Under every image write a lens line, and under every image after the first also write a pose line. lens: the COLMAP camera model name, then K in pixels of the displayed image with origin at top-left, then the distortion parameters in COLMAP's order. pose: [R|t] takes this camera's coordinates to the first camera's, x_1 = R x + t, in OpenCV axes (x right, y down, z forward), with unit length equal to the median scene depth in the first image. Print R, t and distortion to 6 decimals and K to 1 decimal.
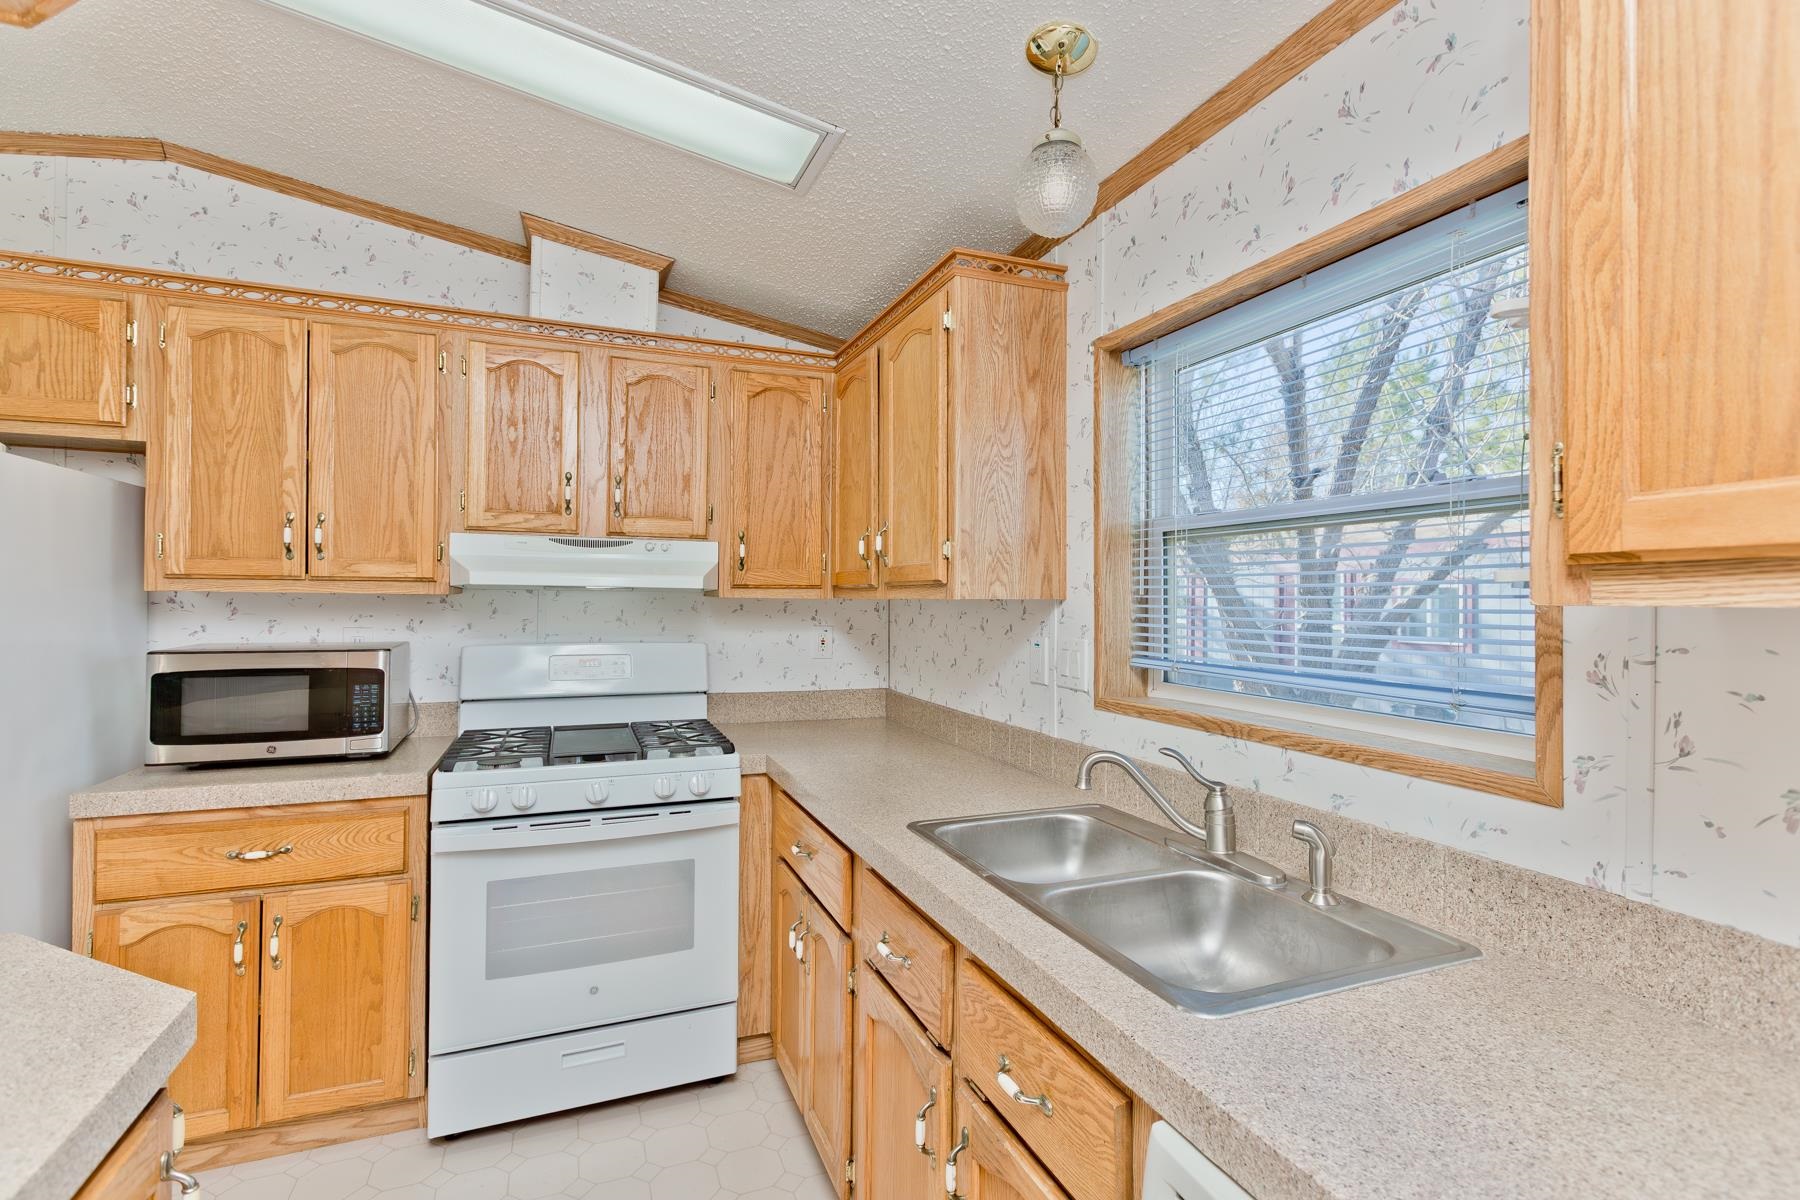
lens RADIAL K [[824.7, 0, 896.0], [0, 824.7, 595.3], [0, 0, 1]] dist [0.011638, -0.004533]
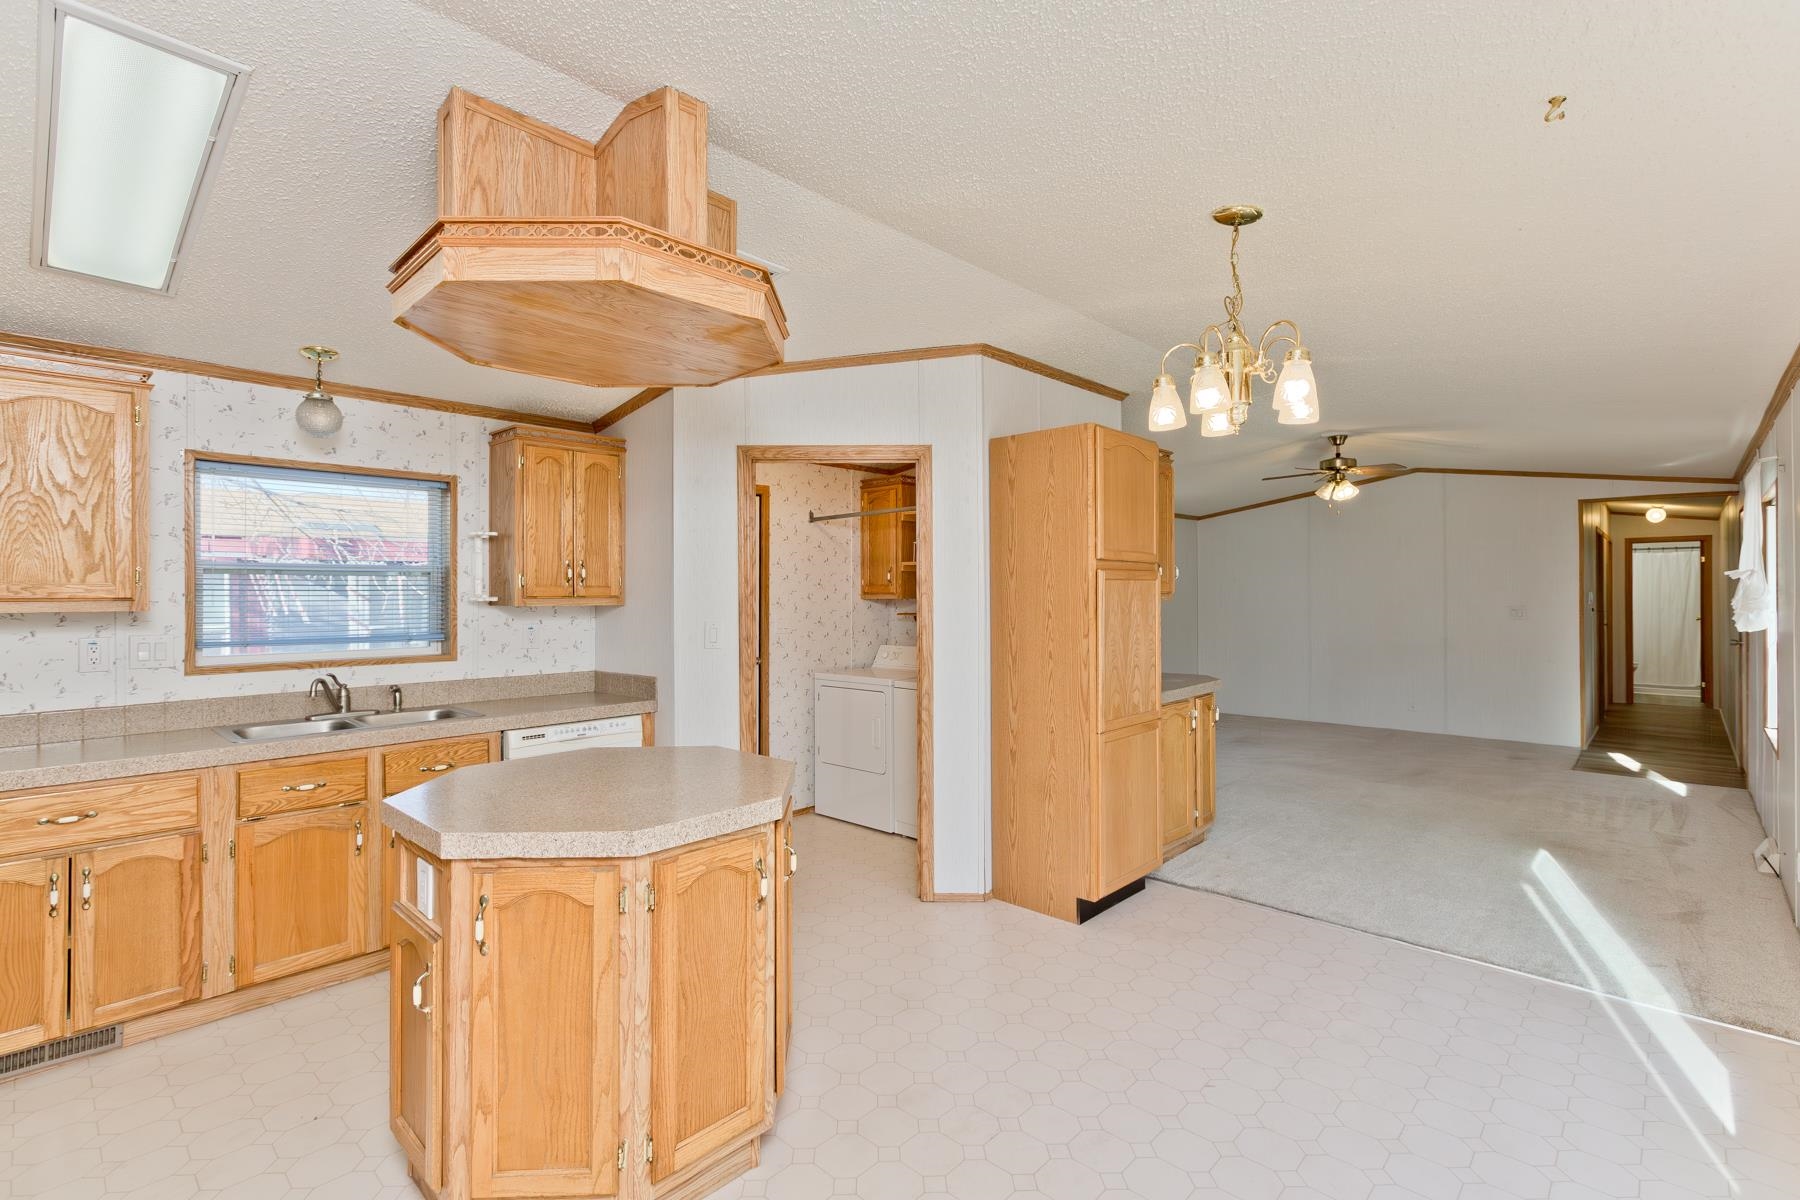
lens RADIAL K [[824.7, 0, 896.0], [0, 824.7, 595.3], [0, 0, 1]] dist [0.011638, -0.004533]
pose [[-0.413731, -0.002364, 0.910396, -1.787771], [0.001682, 0.999993, 0.003361, -0.023661], [-0.910398, 0.002922, -0.413724, 0.393089]]
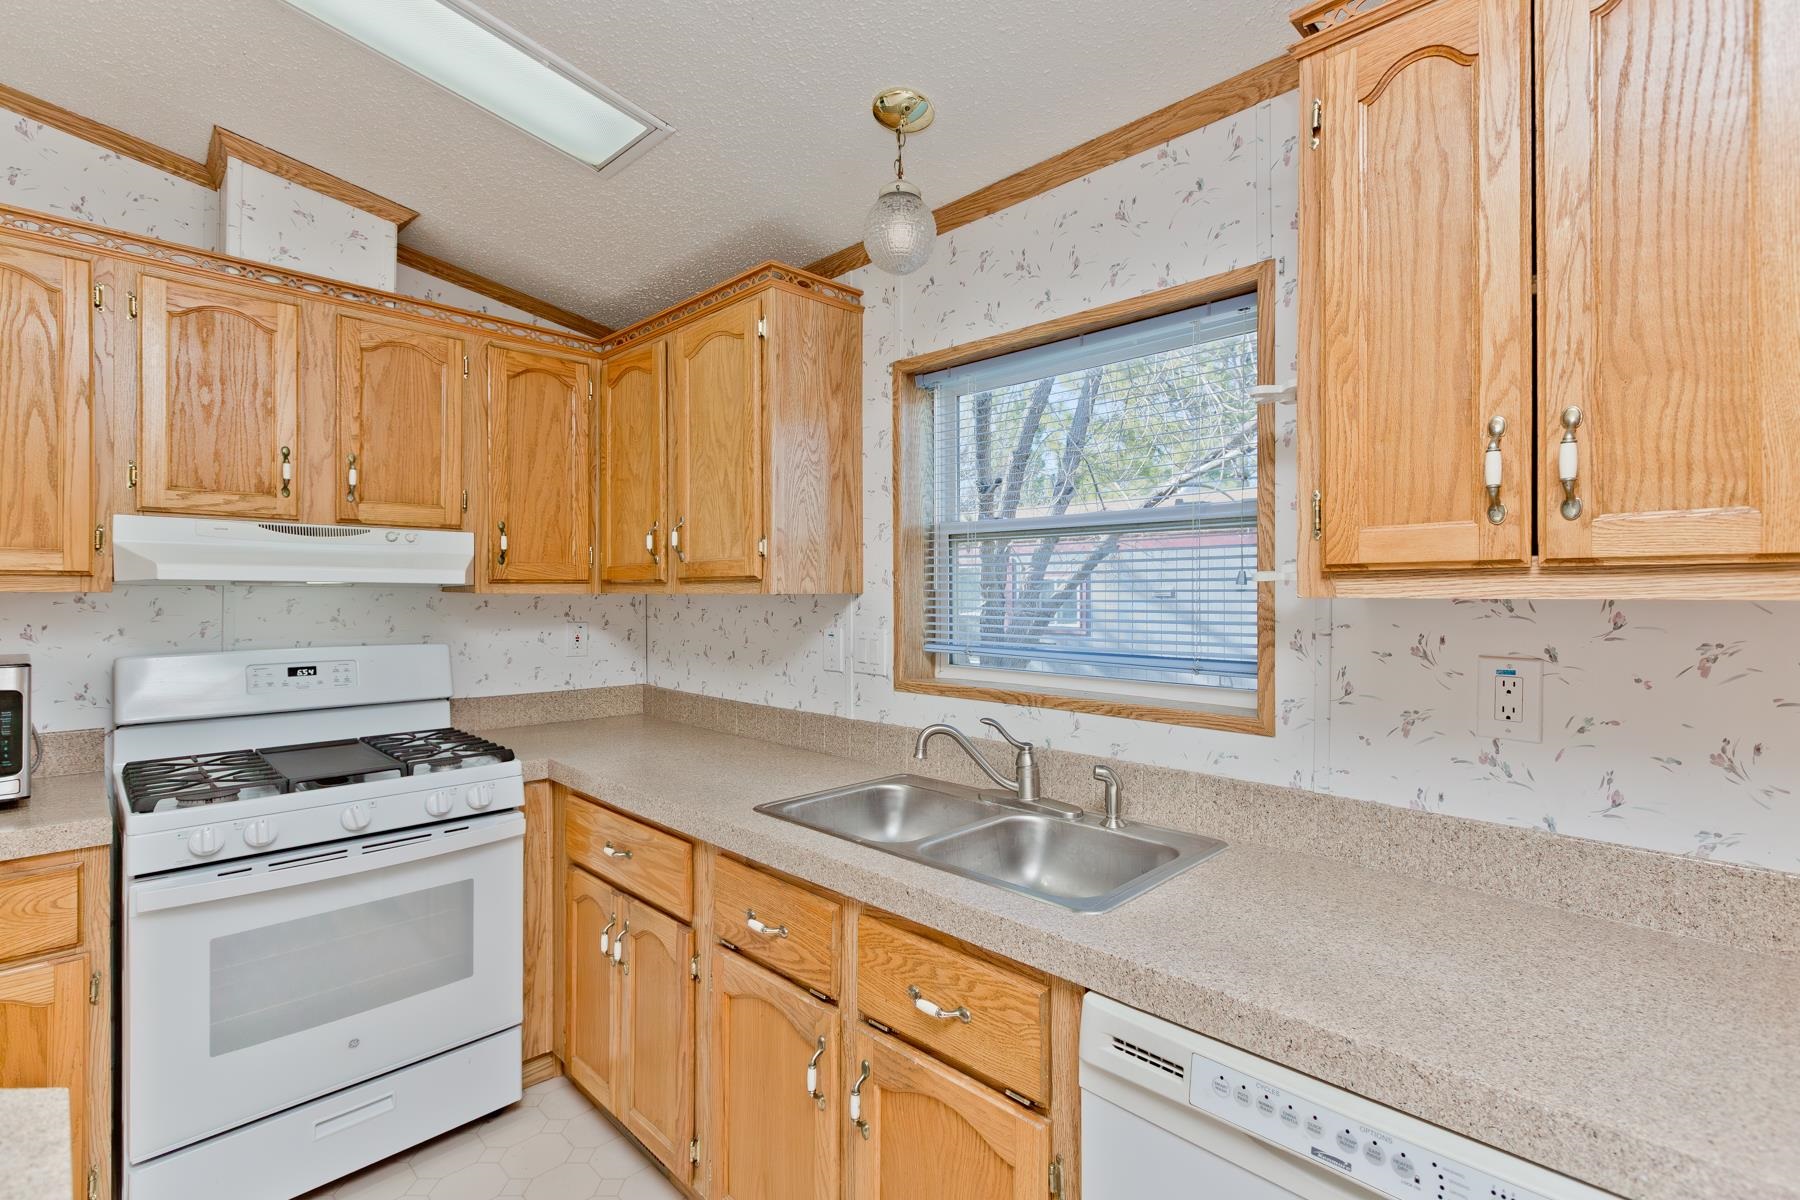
lens RADIAL K [[824.7, 0, 896.0], [0, 824.7, 595.3], [0, 0, 1]] dist [0.011638, -0.004533]
pose [[0.917858, -0.007972, 0.396829, -0.199333], [0.003854, 0.999930, 0.011172, -0.004923], [-0.396890, -0.008725, 0.917825, -0.032865]]
